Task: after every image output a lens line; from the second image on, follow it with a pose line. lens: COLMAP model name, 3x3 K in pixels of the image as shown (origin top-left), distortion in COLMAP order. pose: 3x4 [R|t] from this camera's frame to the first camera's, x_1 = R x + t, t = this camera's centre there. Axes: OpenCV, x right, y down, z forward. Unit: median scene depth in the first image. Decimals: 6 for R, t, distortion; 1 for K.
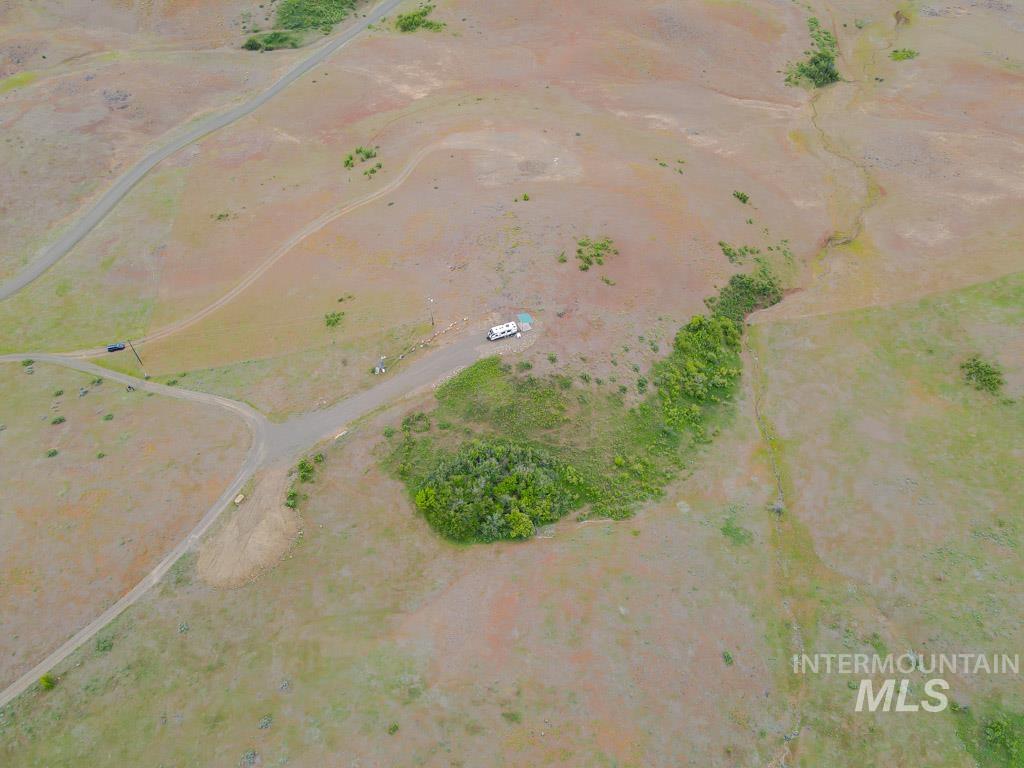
lens RADIAL K [[751.3, 0, 514.7], [0, 751.3, 382.8], [0, 0, 1]] dist [-0.005158, 0.040521]
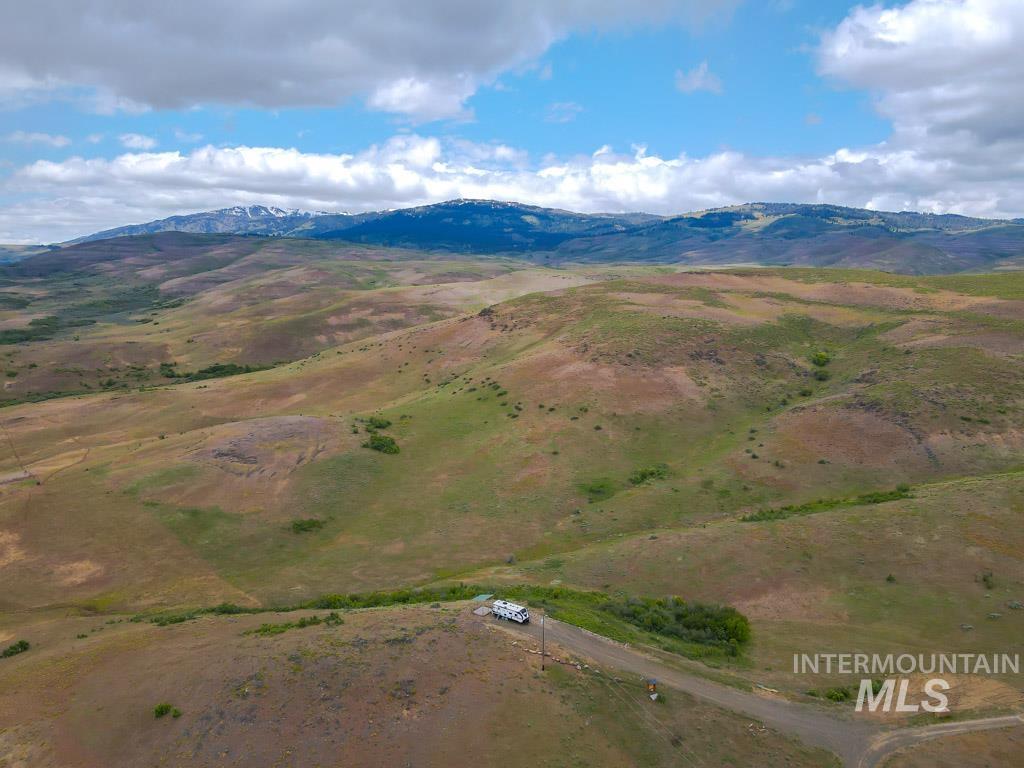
lens RADIAL K [[751.3, 0, 514.7], [0, 751.3, 382.8], [0, 0, 1]] dist [-0.005158, 0.040521]
pose [[-0.516132, -0.121234, 0.847886, -0.634275], [0.661204, 0.572855, 0.484403, -0.566541], [-0.544442, 0.810642, -0.215508, 0.970531]]
